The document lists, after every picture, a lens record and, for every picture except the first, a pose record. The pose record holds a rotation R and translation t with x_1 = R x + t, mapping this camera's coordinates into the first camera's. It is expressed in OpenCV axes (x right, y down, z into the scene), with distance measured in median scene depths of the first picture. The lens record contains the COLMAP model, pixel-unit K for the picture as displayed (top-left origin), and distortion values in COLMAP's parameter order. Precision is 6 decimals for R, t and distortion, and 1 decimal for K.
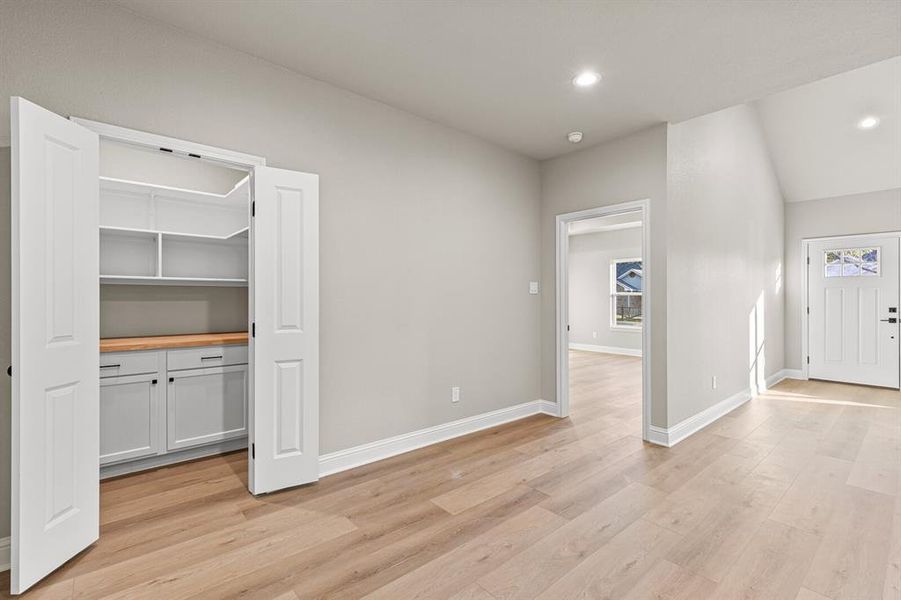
lens RADIAL K [[404.0, 0, 440.8], [0, 404.0, 294.5], [0, 0, 1]] dist [0.008024, -0.002287]
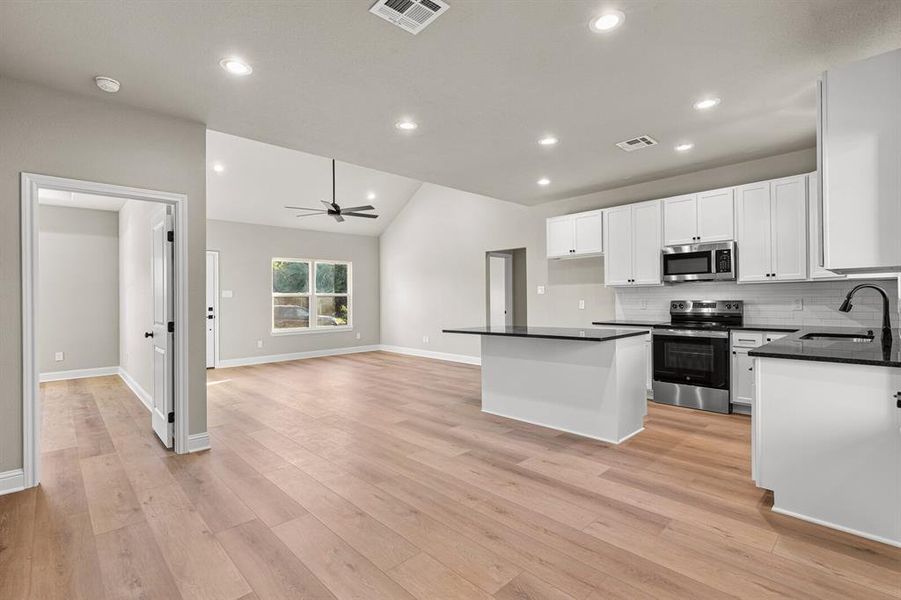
lens RADIAL K [[420.6, 0, 455.5], [0, 420.6, 298.5], [0, 0, 1]] dist [-0.003807, 0.002083]
pose [[-0.067497, -0.001161, 0.997719, -0.542272], [0.001777, 0.999998, 0.001283, 0.003611], [-0.997718, 0.001859, -0.067495, 0.481585]]
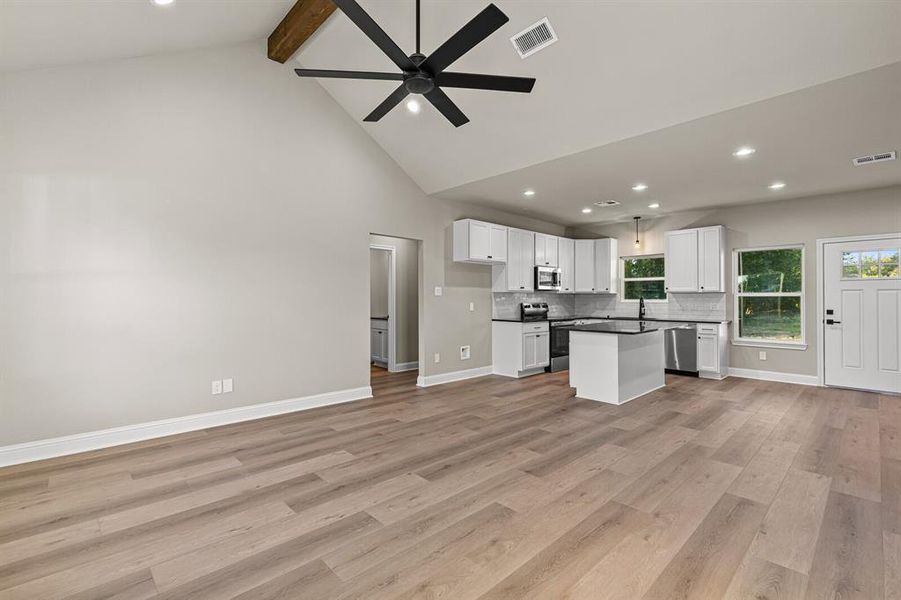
lens RADIAL K [[404.0, 0, 444.7], [0, 404.0, 290.3], [0, 0, 1]] dist [0.008024, -0.002287]
pose [[-0.998341, -0.006106, -0.057258, 1.569458], [-0.004258, 0.999468, -0.032340, 0.019582], [0.057425, -0.032043, -0.997835, 1.731156]]
